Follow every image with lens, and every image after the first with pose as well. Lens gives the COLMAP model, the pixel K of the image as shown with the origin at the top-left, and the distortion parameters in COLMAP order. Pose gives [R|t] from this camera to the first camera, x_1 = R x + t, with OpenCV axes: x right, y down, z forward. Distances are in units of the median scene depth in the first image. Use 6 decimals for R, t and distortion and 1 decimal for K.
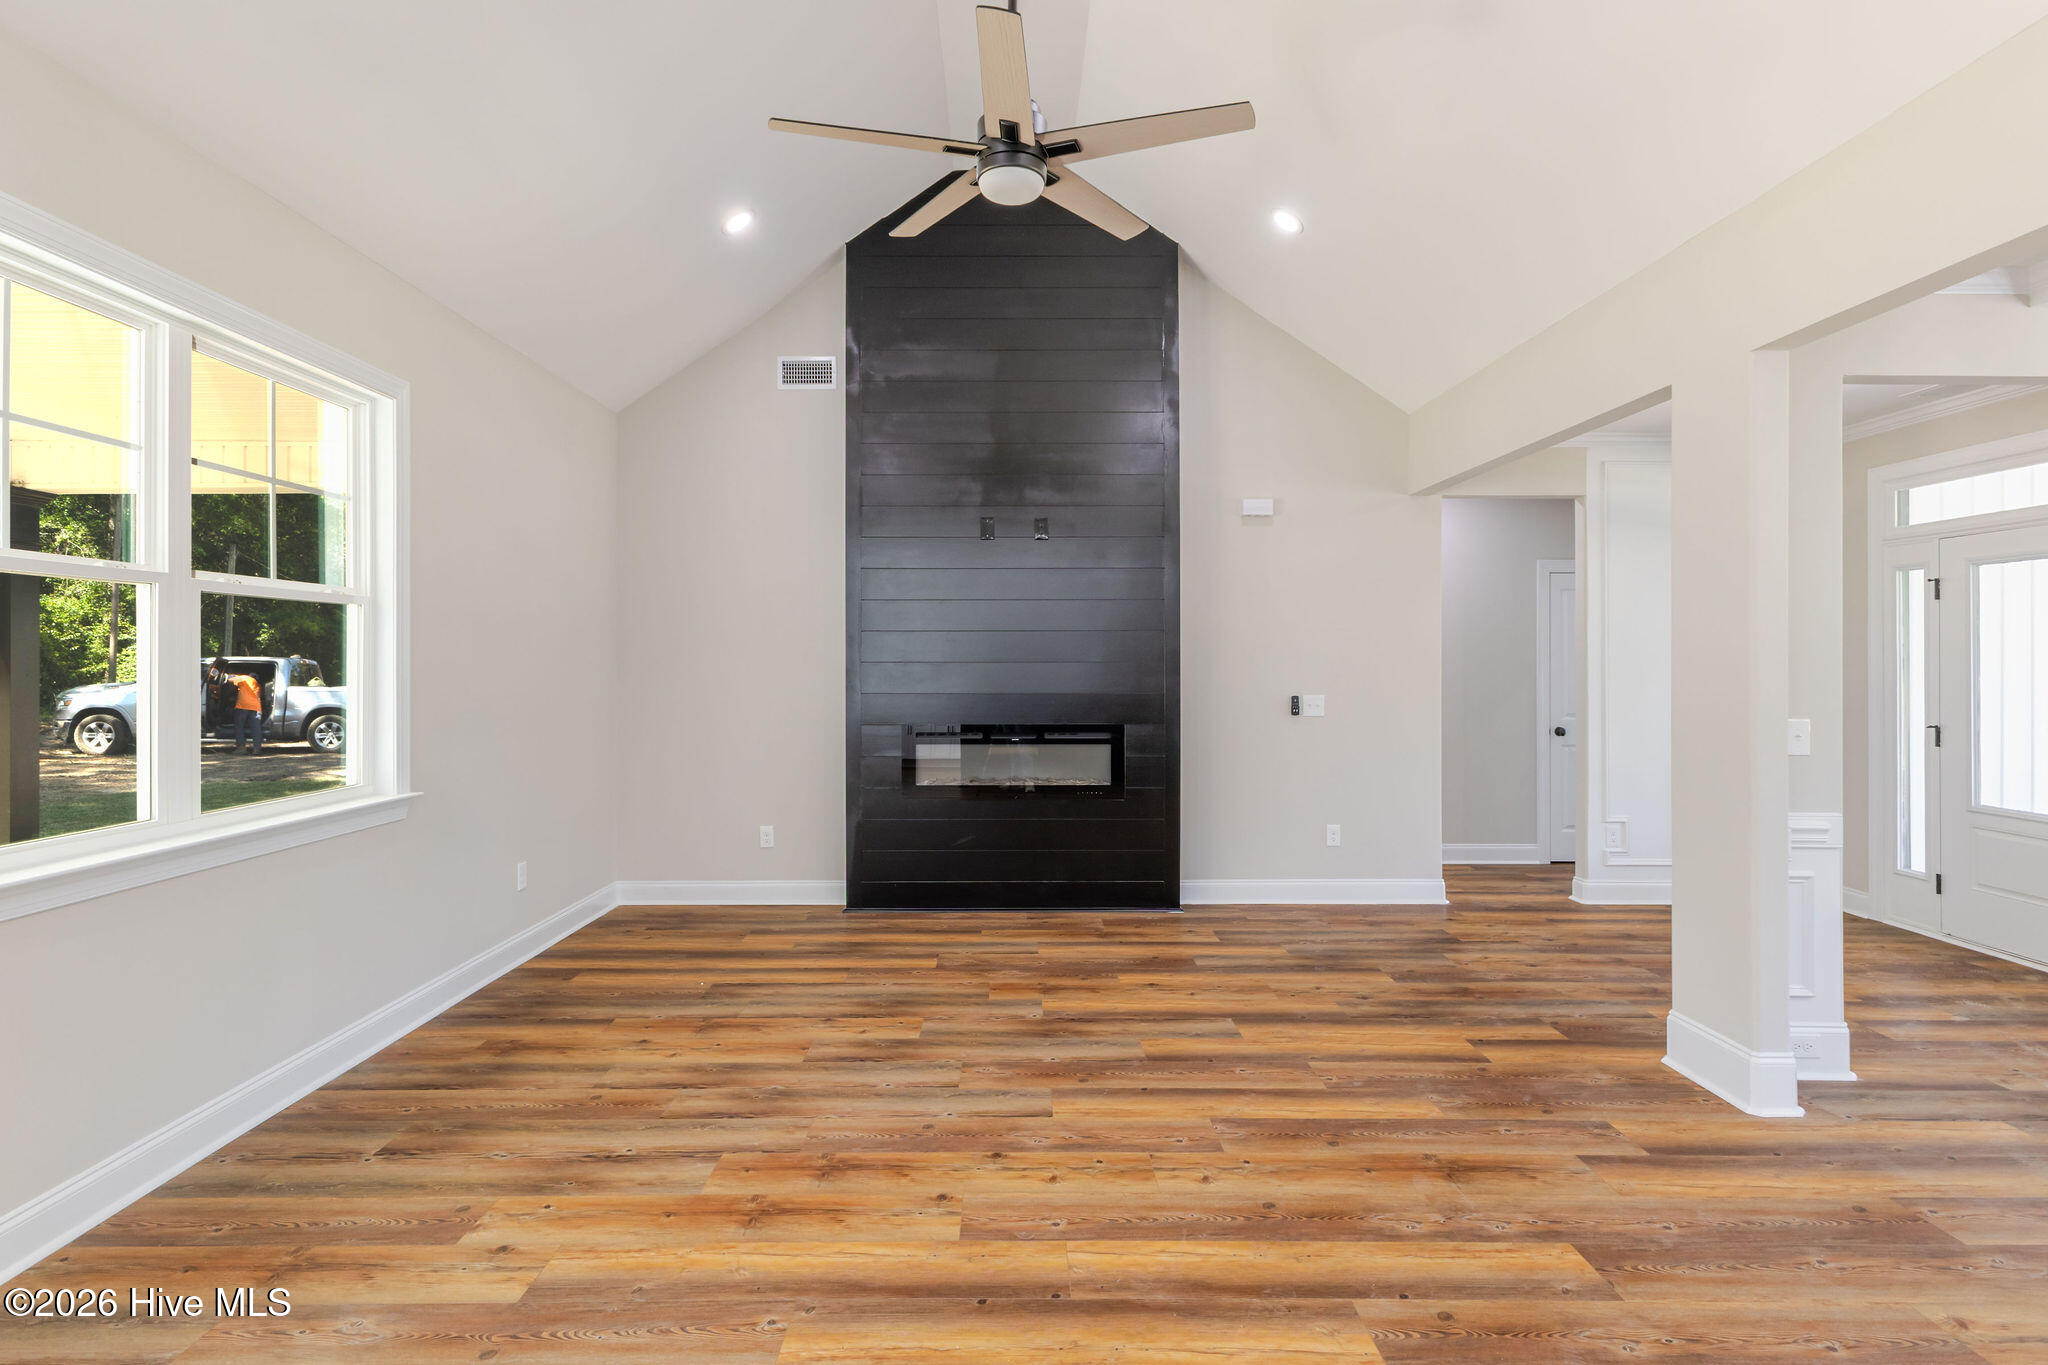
lens RADIAL K [[1035.8, 0, 999.6], [0, 1035.8, 667.5], [0, 0, 1]] dist [0.011761, -0.003272]
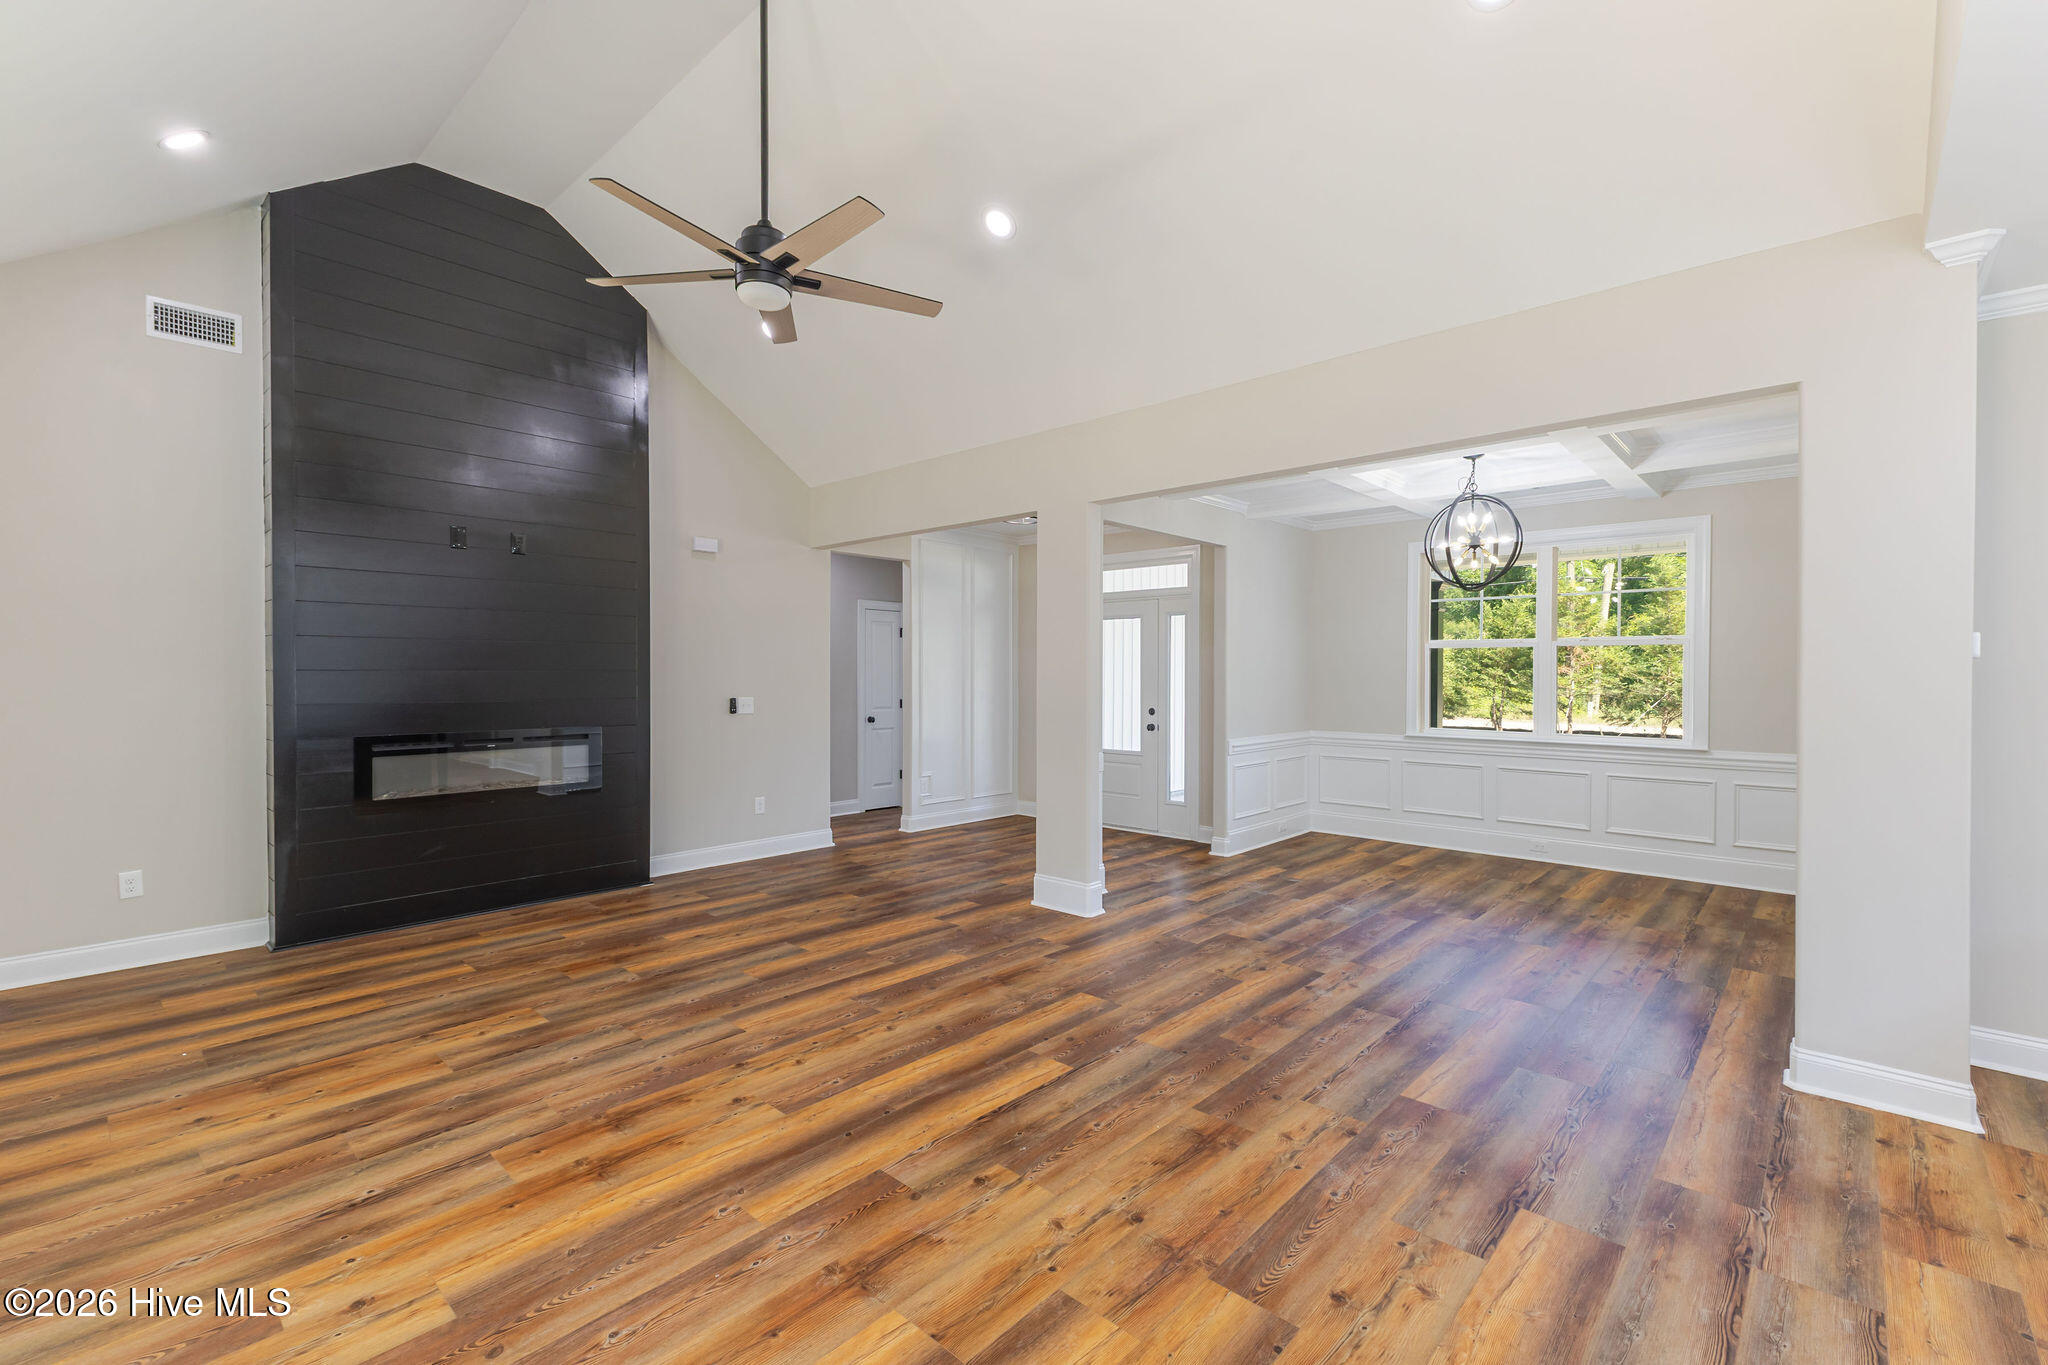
lens RADIAL K [[895.0, 0, 1013.8], [0, 895.0, 686.4], [0, 0, 1]] dist [0.009732, -0.000432]
pose [[0.677399, -0.009677, 0.735552, -0.436527], [0.000951, 0.999924, 0.012278, 0.000242], [-0.735616, -0.007618, 0.677356, 0.021279]]
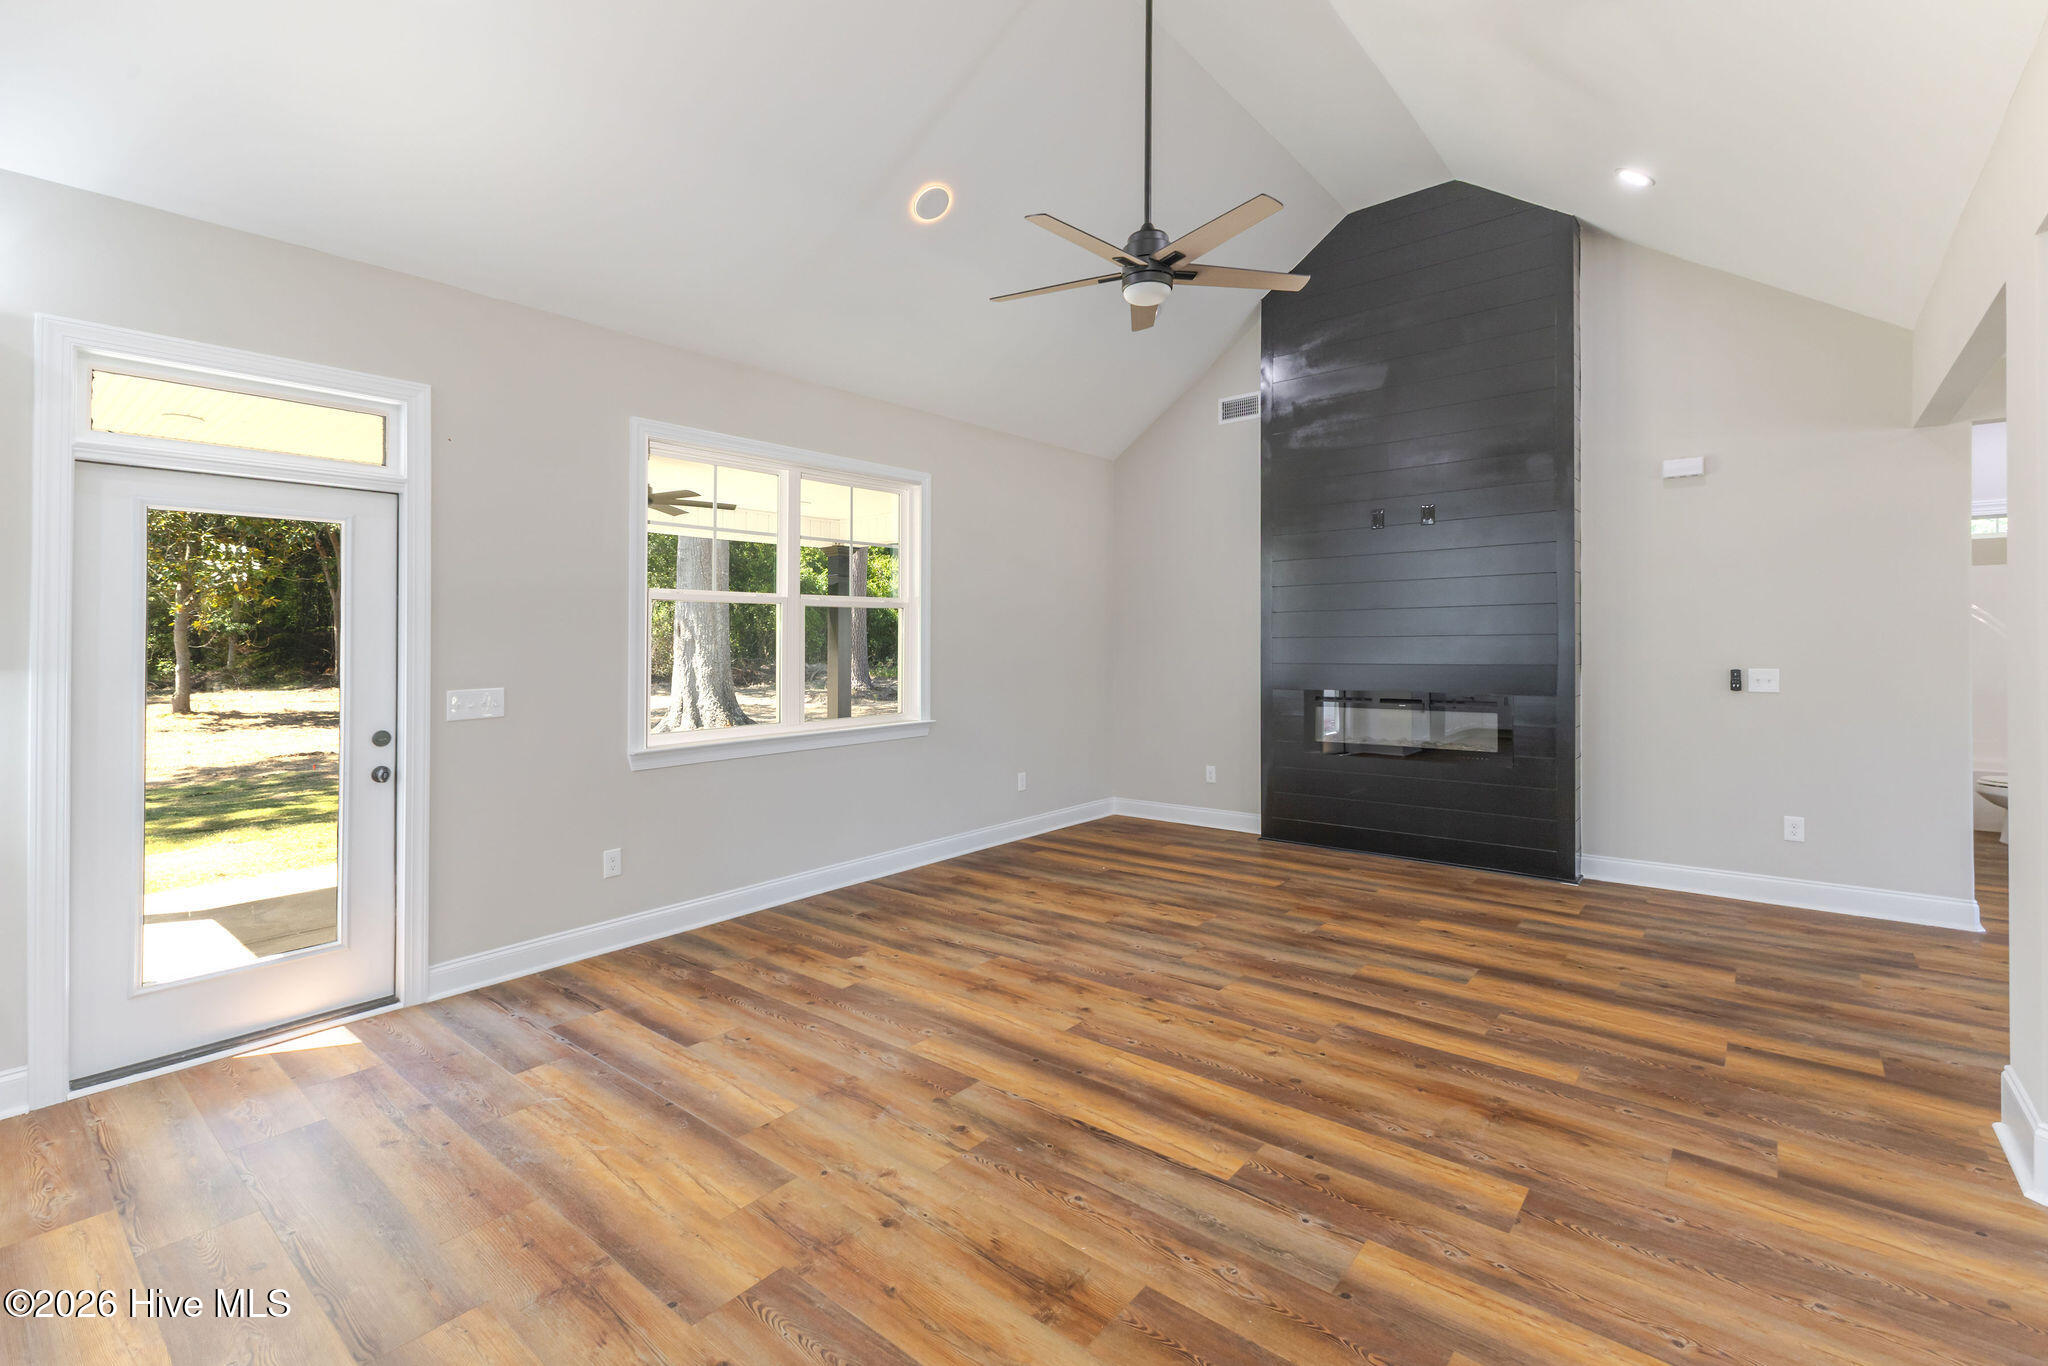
lens RADIAL K [[895.0, 0, 1006.4], [0, 895.0, 634.2], [0, 0, 1]] dist [0.009732, -0.000432]
pose [[0.768645, -0.013277, -0.639538, 0.469764], [0.007589, 0.999903, -0.011638, 0.001345], [0.639631, 0.004092, 0.768671, -0.022430]]
